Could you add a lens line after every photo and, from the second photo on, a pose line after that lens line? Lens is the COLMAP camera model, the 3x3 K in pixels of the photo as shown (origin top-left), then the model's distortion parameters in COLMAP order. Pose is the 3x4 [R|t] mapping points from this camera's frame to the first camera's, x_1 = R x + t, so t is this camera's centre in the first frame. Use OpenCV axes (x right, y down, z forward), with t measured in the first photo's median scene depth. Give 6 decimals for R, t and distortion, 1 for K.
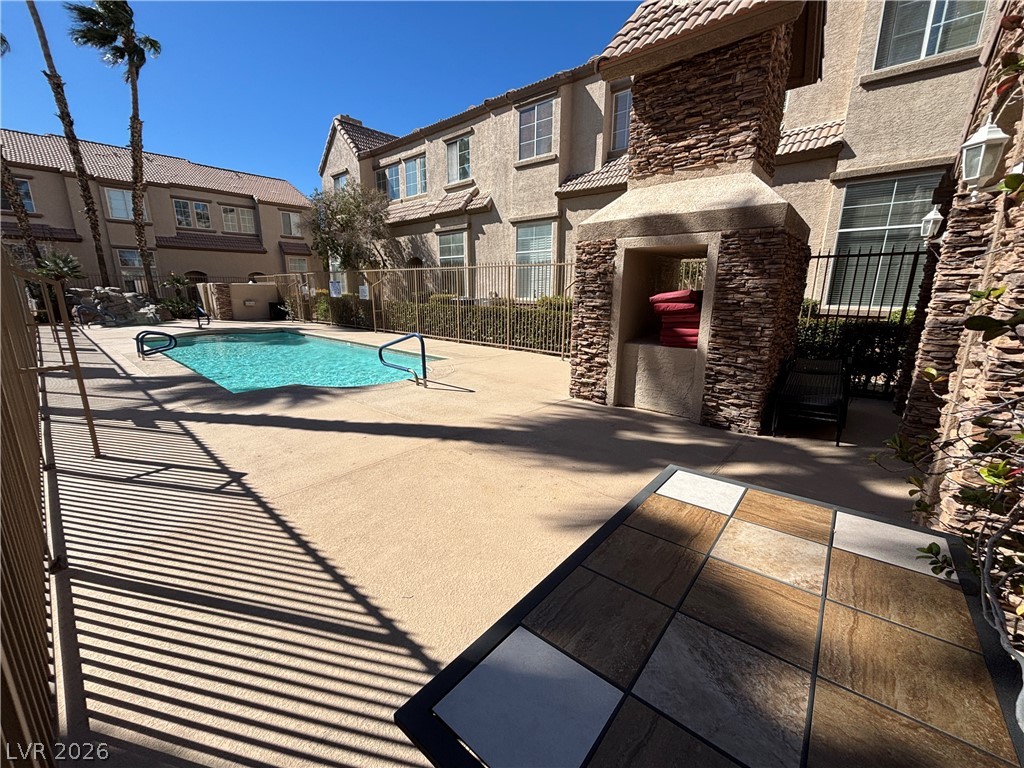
lens RADIAL K [[396.0, 0, 530.0], [0, 396.0, 381.7], [0, 0, 1]] dist [-0.012680, -0.000023]
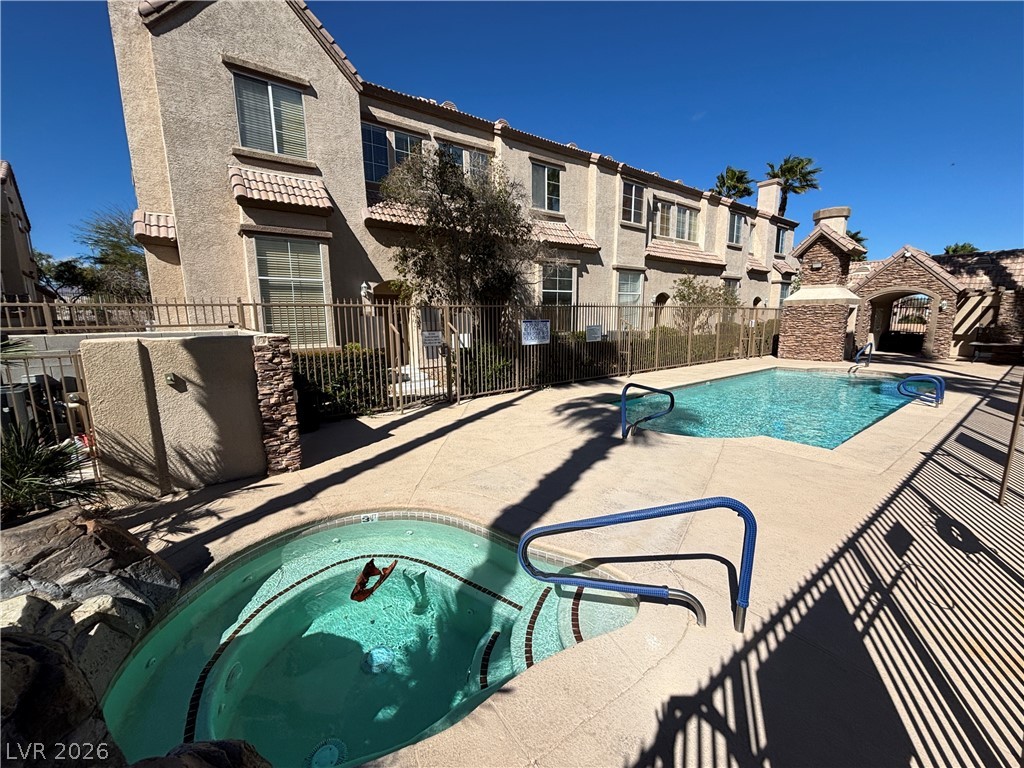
lens RADIAL K [[396.0, 0, 530.0], [0, 396.0, 381.7], [0, 0, 1]] dist [-0.012680, -0.000023]
pose [[0.251752, -0.138305, 0.957858, -1.200390], [0.256192, 0.963952, 0.071850, -0.225421], [-0.933267, 0.227307, 0.278110, 0.954090]]
